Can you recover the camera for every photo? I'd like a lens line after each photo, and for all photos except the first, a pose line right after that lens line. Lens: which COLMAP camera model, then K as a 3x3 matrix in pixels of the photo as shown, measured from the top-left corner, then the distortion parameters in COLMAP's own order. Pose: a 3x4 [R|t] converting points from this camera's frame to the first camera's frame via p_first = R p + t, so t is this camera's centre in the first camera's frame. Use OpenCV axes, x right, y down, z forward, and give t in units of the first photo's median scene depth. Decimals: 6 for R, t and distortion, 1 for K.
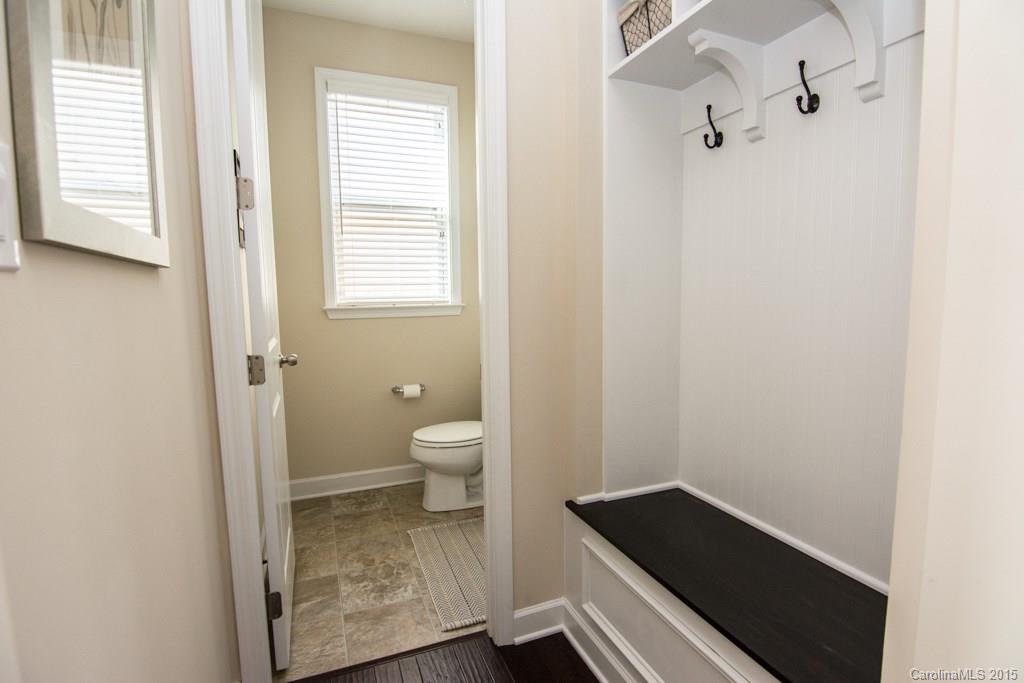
lens RADIAL K [[497.2, 0, 514.3], [0, 497.2, 340.1], [0, 0, 1]] dist [-0.009469, -0.007994]
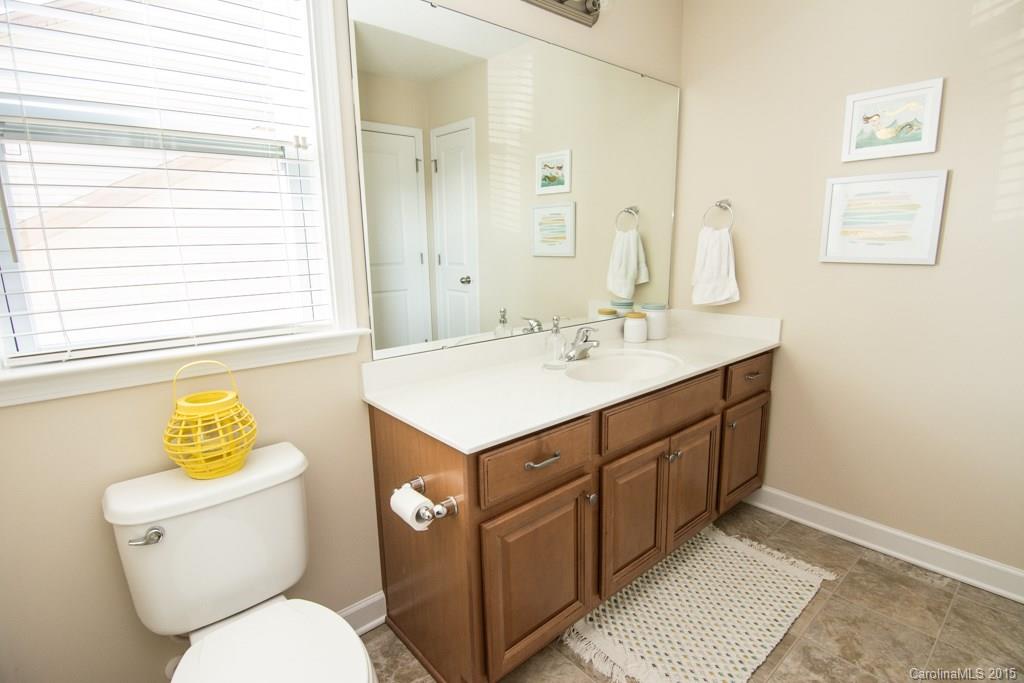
lens RADIAL K [[497.2, 0, 513.0], [0, 497.2, 341.3], [0, 0, 1]] dist [-0.009469, -0.007994]
pose [[0.329483, 0.178915, -0.927055, 0.097312], [-0.073781, 0.983758, 0.163636, -0.047433], [0.941274, 0.014484, 0.337332, 0.319288]]
